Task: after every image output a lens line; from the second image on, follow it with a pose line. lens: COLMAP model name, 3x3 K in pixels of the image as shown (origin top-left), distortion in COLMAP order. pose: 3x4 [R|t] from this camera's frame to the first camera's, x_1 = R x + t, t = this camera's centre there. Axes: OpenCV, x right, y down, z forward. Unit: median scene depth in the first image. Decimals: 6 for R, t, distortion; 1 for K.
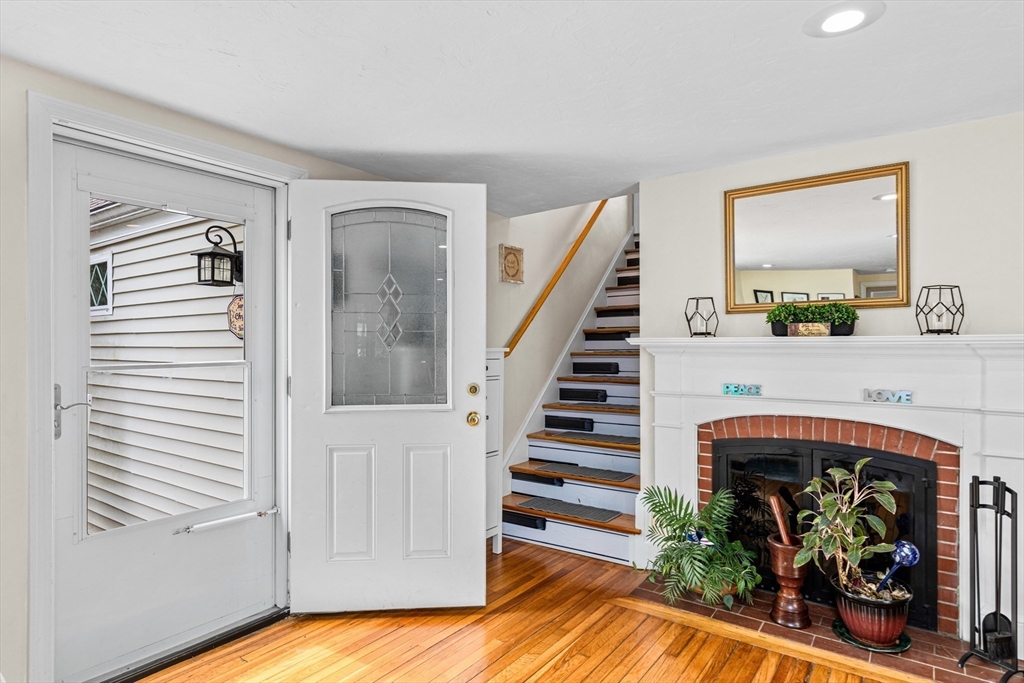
lens RADIAL K [[574.4, 0, 512.0], [0, 574.4, 341.5], [0, 0, 1]] dist [0.004758, 0.000335]
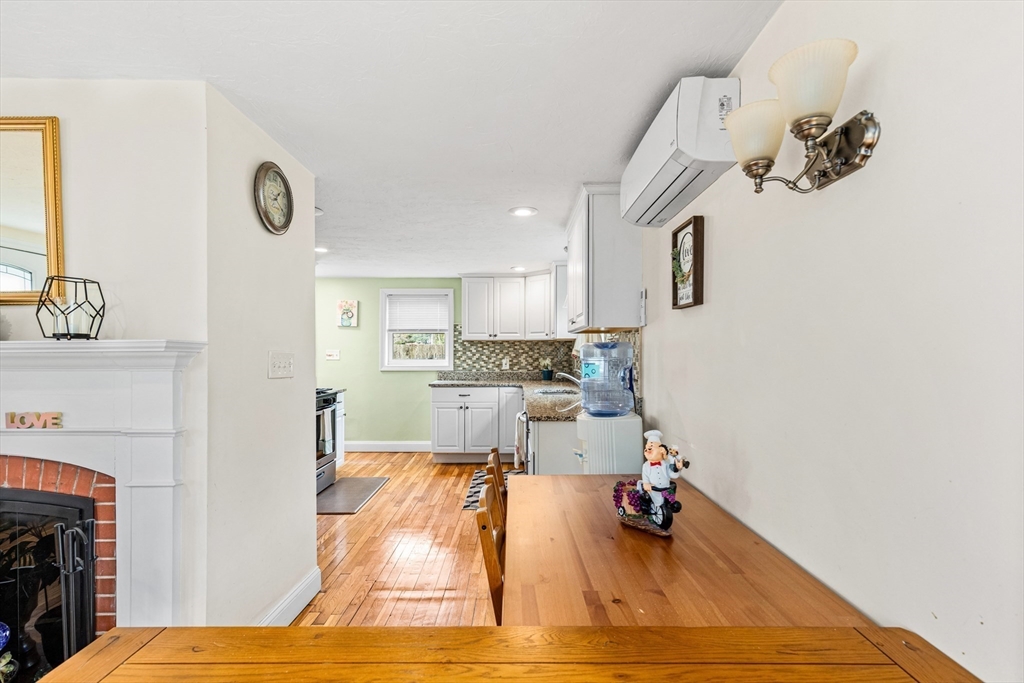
lens RADIAL K [[467.8, 0, 517.6], [0, 467.8, 336.7], [0, 0, 1]] dist [0.001067, 0.000105]
pose [[0.802268, 0.015862, 0.596753, 0.778432], [-0.000827, 0.999675, -0.025460, -0.001593], [-0.596964, 0.019933, 0.802021, 0.107998]]
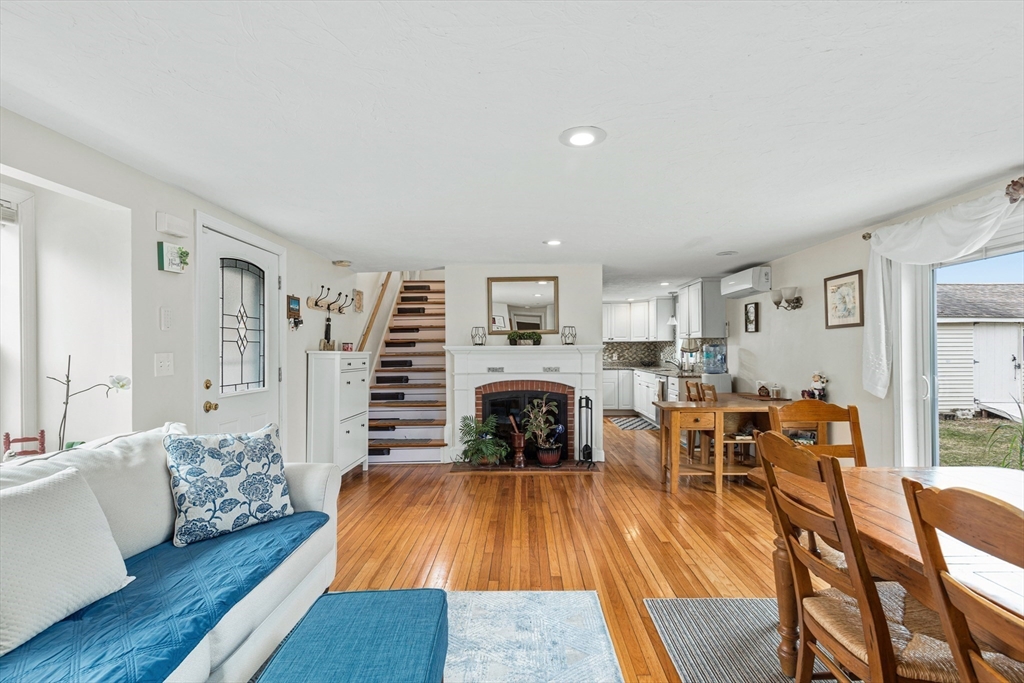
lens RADIAL K [[467.8, 0, 517.6], [0, 467.8, 336.7], [0, 0, 1]] dist [0.001067, 0.000105]
pose [[0.816174, 0.010860, 0.577704, -0.633856], [0.002539, 0.999746, -0.022381, -0.002092], [-0.577801, 0.019734, 0.815939, -0.565424]]
